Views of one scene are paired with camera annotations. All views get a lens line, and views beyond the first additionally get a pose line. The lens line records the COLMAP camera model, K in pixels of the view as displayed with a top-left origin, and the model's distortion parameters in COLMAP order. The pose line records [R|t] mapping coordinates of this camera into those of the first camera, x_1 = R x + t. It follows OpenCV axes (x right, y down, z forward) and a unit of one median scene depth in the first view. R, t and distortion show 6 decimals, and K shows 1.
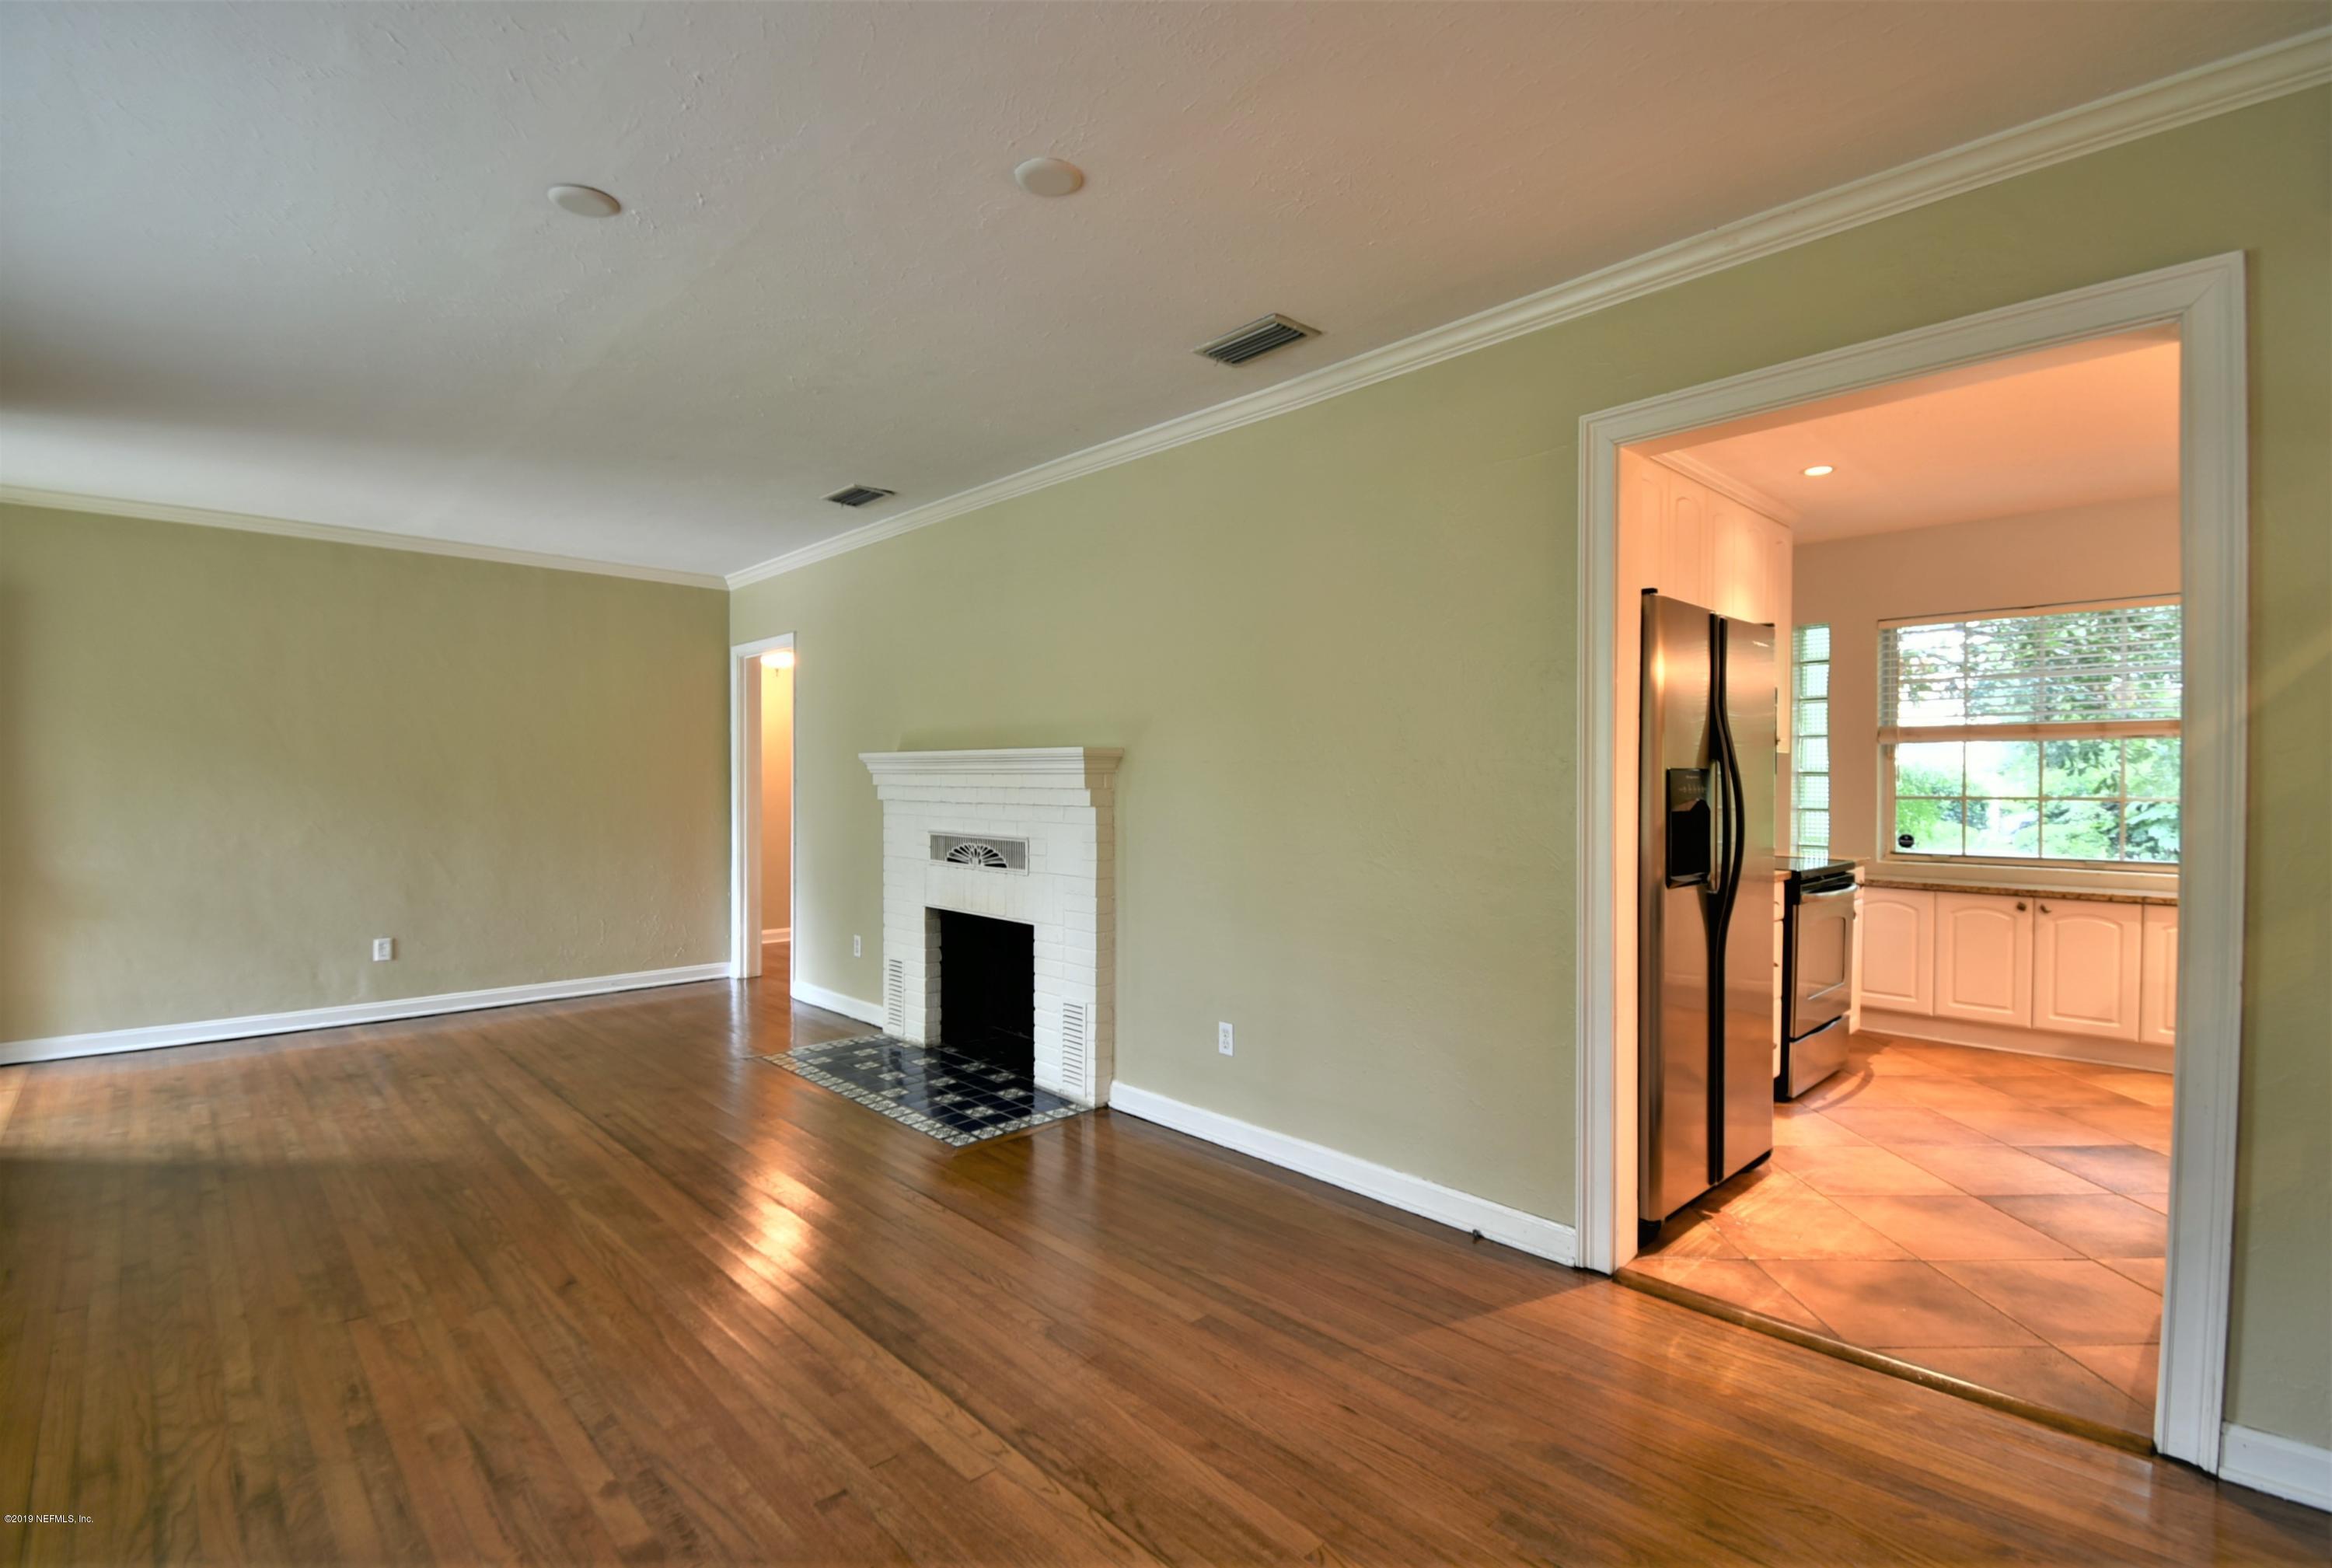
lens RADIAL K [[1084.6, 0, 1182.1], [0, 1084.6, 784.3], [0, 0, 1]] dist [-0.004452, -0.000815]
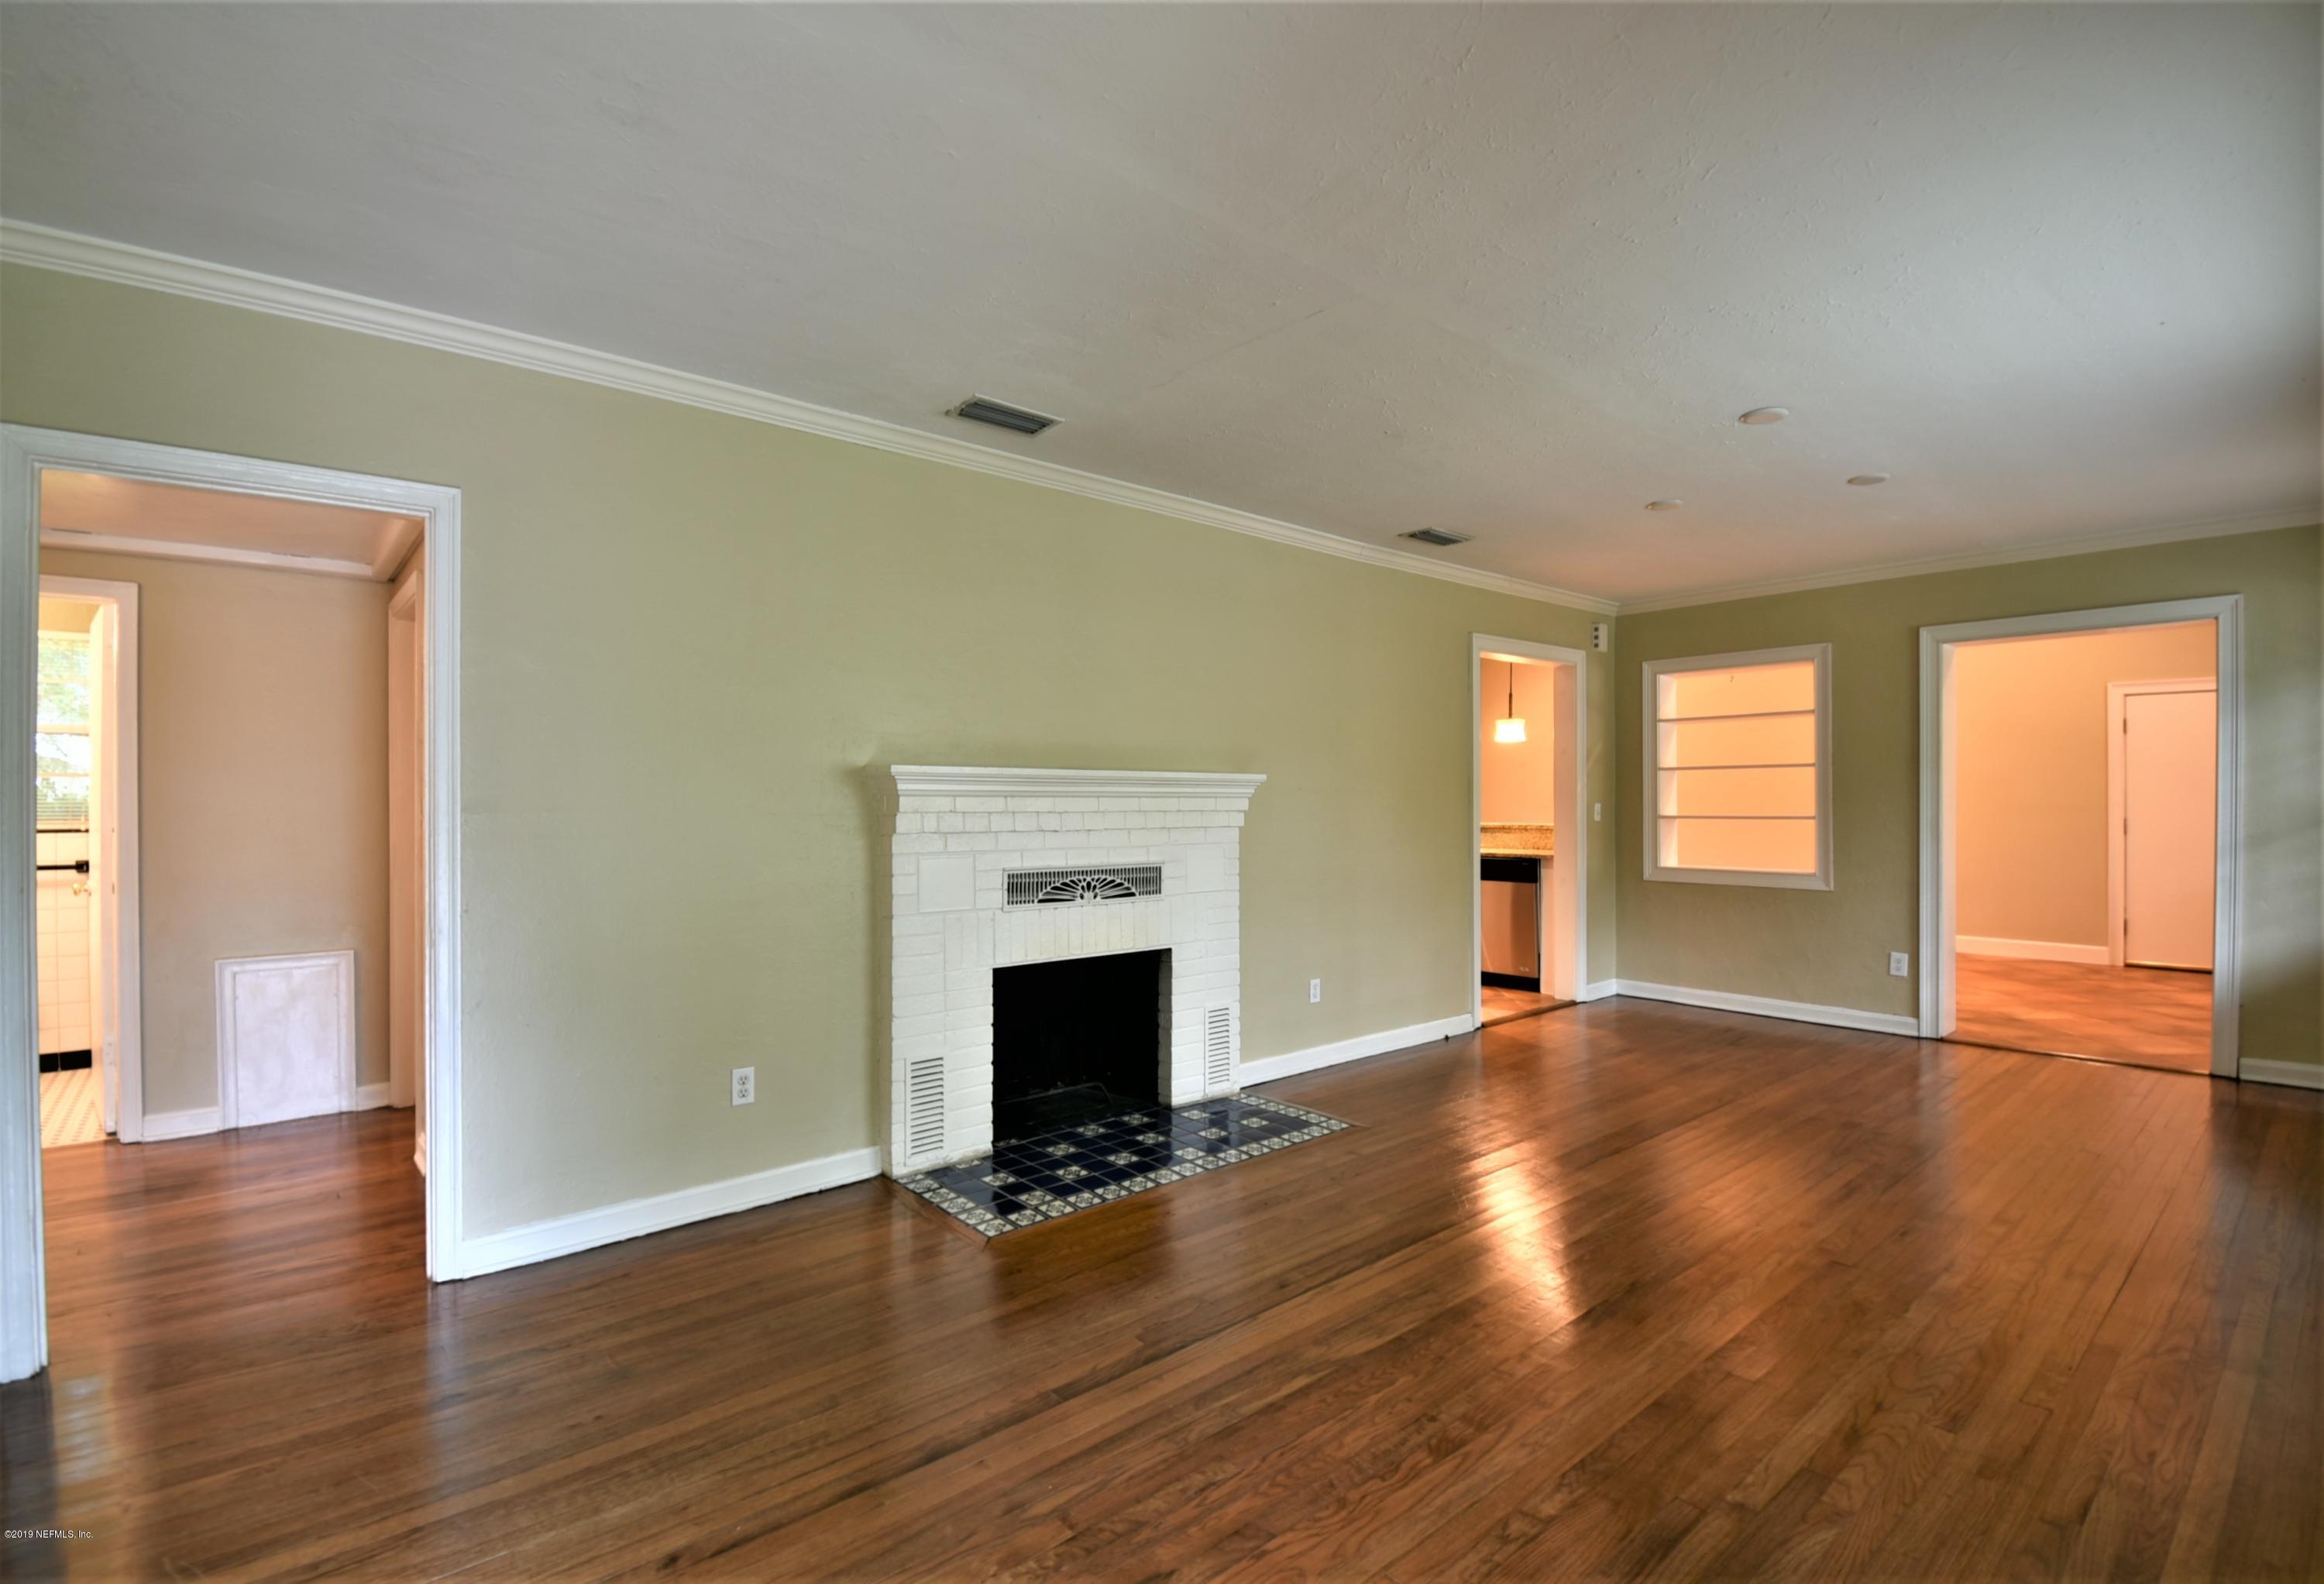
lens RADIAL K [[1046.6, 0, 1161.9], [0, 1046.6, 806.8], [0, 0, 1]] dist [0.000421, 0.000125]
pose [[0.062931, -0.005572, 0.998002, -1.092378], [0.009980, 0.999938, 0.004954, -0.005256], [-0.997968, 0.009648, 0.062983, 0.937432]]
